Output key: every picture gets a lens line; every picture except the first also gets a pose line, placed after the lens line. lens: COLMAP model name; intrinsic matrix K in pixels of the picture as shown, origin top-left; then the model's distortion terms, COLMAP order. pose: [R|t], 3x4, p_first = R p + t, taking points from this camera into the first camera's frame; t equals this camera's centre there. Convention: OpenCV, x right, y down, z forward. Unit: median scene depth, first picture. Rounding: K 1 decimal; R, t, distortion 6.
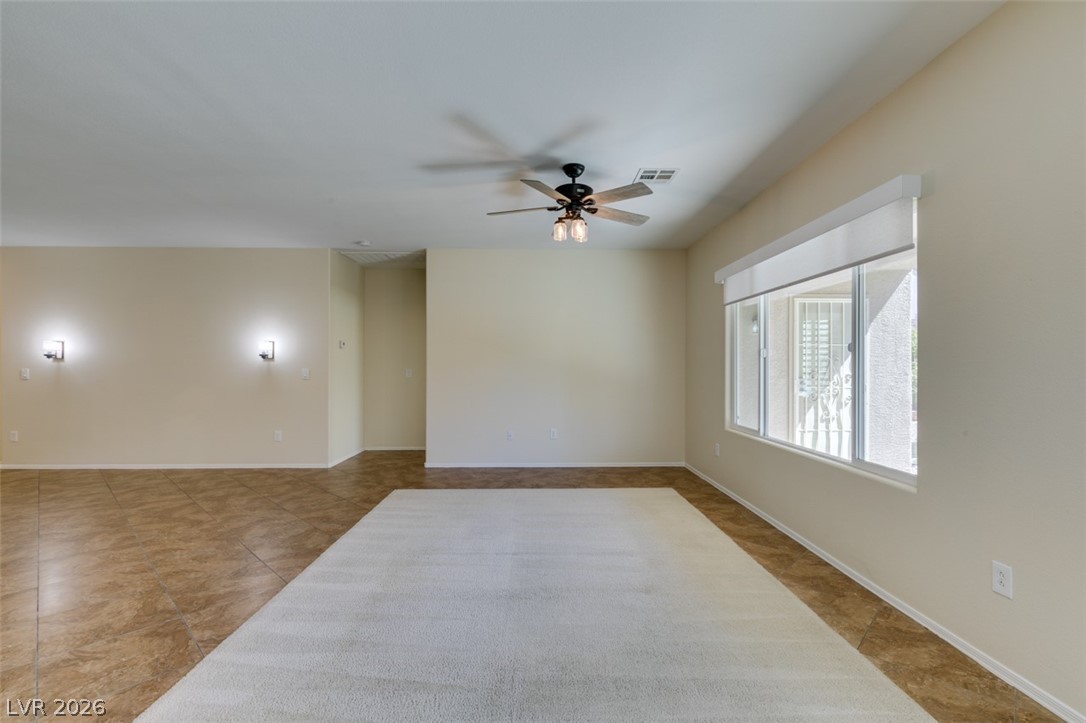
lens RADIAL K [[485.4, 0, 544.4], [0, 485.4, 368.6], [0, 0, 1]] dist [0.000968, 0.000720]
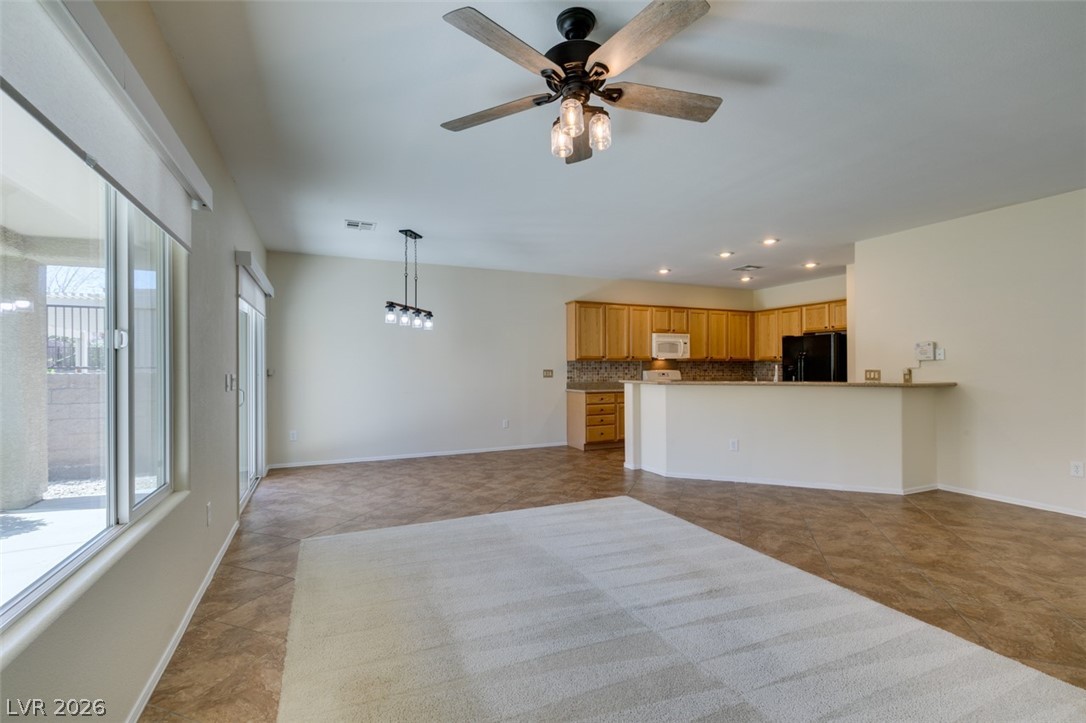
lens RADIAL K [[484.6, 0, 541.4], [0, 484.6, 364.6], [0, 0, 1]] dist [0.002415, -0.000191]
pose [[-0.919549, 0.002490, -0.392967, 0.340148], [0.001481, 0.999995, 0.002873, -0.011589], [0.392972, 0.002060, -0.919548, 1.580509]]
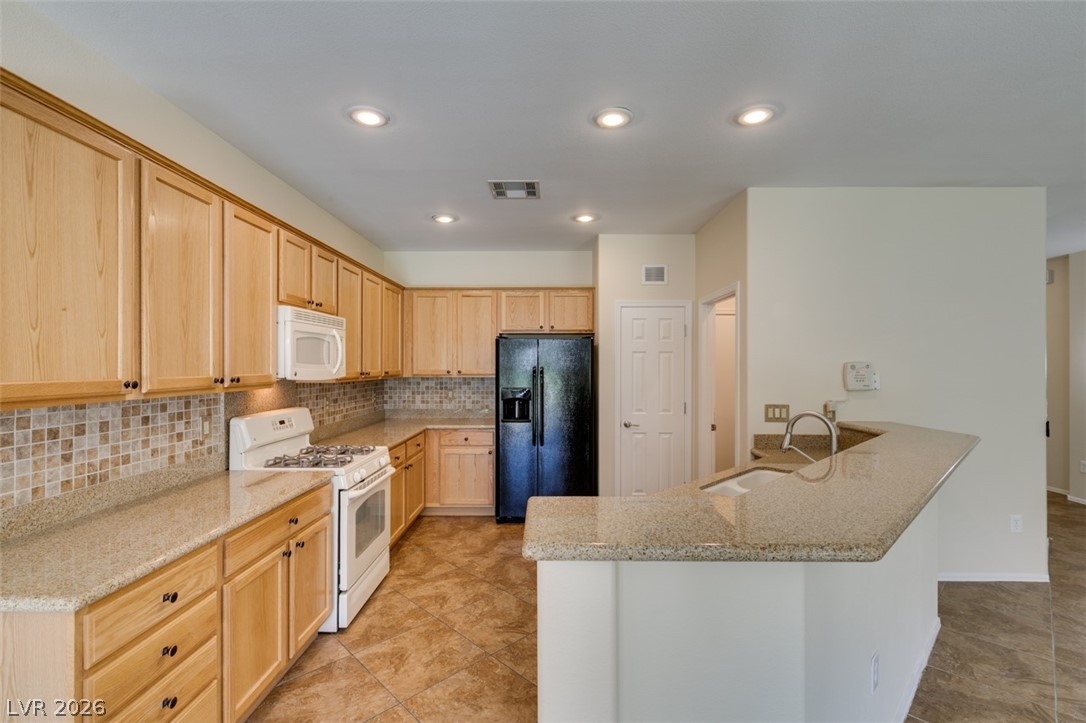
lens RADIAL K [[484.6, 0, 541.4], [0, 484.6, 364.6], [0, 0, 1]] dist [0.002415, -0.000191]
pose [[-0.032200, -0.001012, -0.999481, -0.315965], [-0.008151, 0.999966, -0.000750, -0.063947], [0.999448, 0.008123, -0.032207, 0.075983]]
